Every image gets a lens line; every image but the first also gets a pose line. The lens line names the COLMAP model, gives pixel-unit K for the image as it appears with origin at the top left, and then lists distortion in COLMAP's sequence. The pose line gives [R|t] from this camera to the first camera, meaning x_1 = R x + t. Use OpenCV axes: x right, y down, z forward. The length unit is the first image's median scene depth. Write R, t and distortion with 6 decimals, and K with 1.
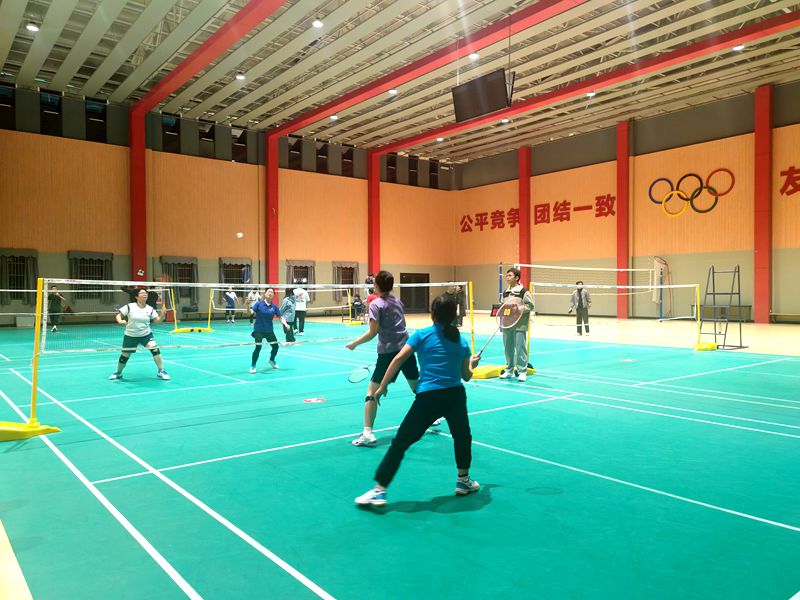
lens RADIAL K [[612.0, 0, 400.0], [0, 612.0, 300.0], [0, 0, 1]] dist [0.038537, -0.000346]
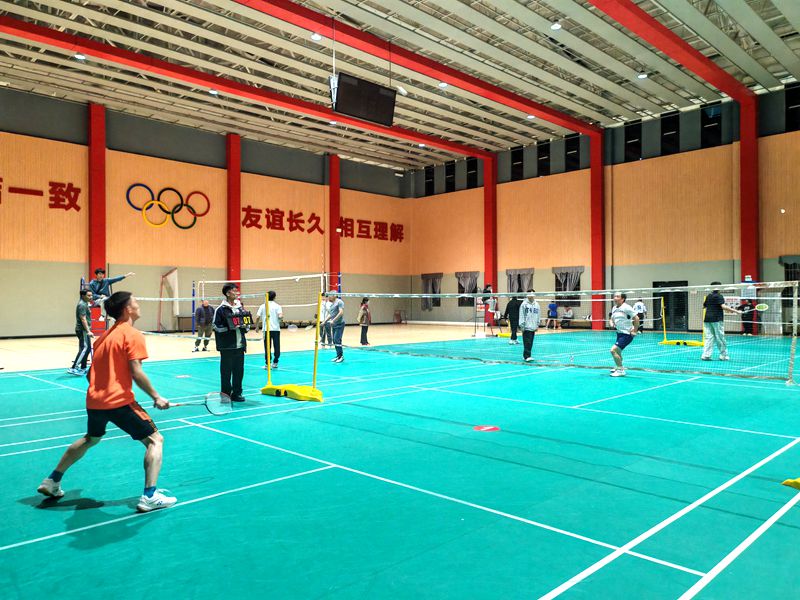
lens RADIAL K [[612.0, 0, 400.0], [0, 612.0, 300.0], [0, 0, 1]] dist [0.038537, -0.000346]
pose [[-0.107843, 0.009367, 0.994124, -0.895611], [0.014830, 0.999860, -0.007812, -0.009146], [-0.994057, 0.013900, -0.107966, 1.137431]]
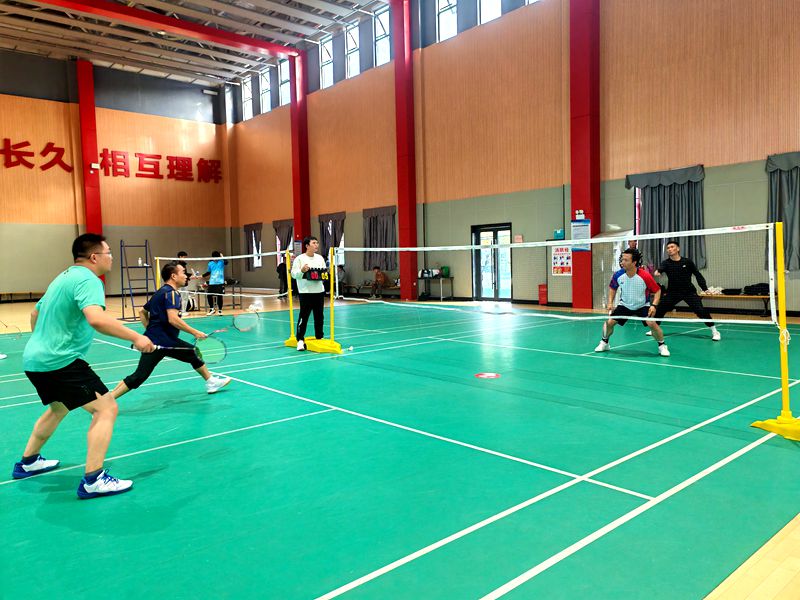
lens RADIAL K [[612.0, 0, 400.0], [0, 612.0, 300.0], [0, 0, 1]] dist [0.038537, -0.000346]
pose [[-0.058106, -0.056122, 0.996732, -0.646537], [0.036706, 0.997623, 0.058312, -0.004791], [-0.997635, 0.039974, -0.055908, 0.812797]]
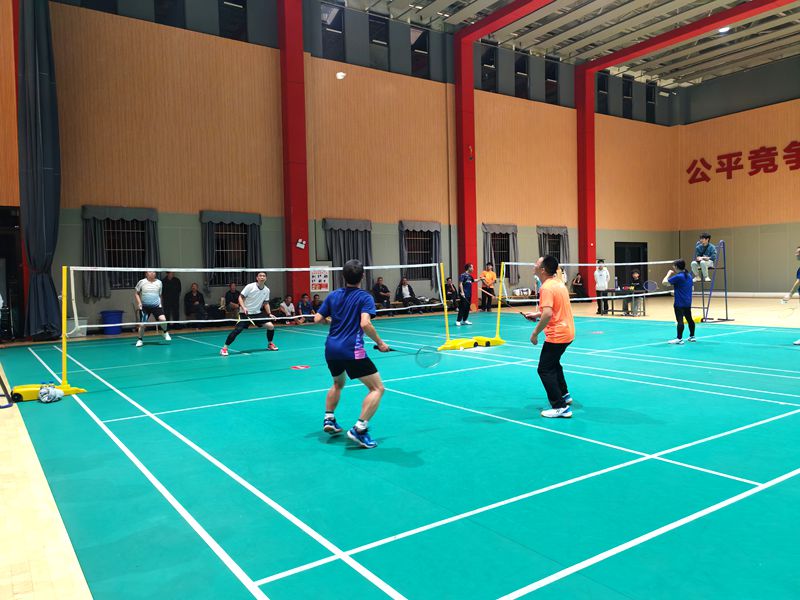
lens RADIAL K [[622.0, 0, 400.0], [0, 622.0, 300.0], [0, 0, 1]] dist [0.056190, 0.004070]
pose [[0.997675, -0.013420, -0.066819, -0.194799], [0.015463, 0.999426, 0.030158, -0.002189], [0.066376, -0.031121, 0.997309, 0.246323]]
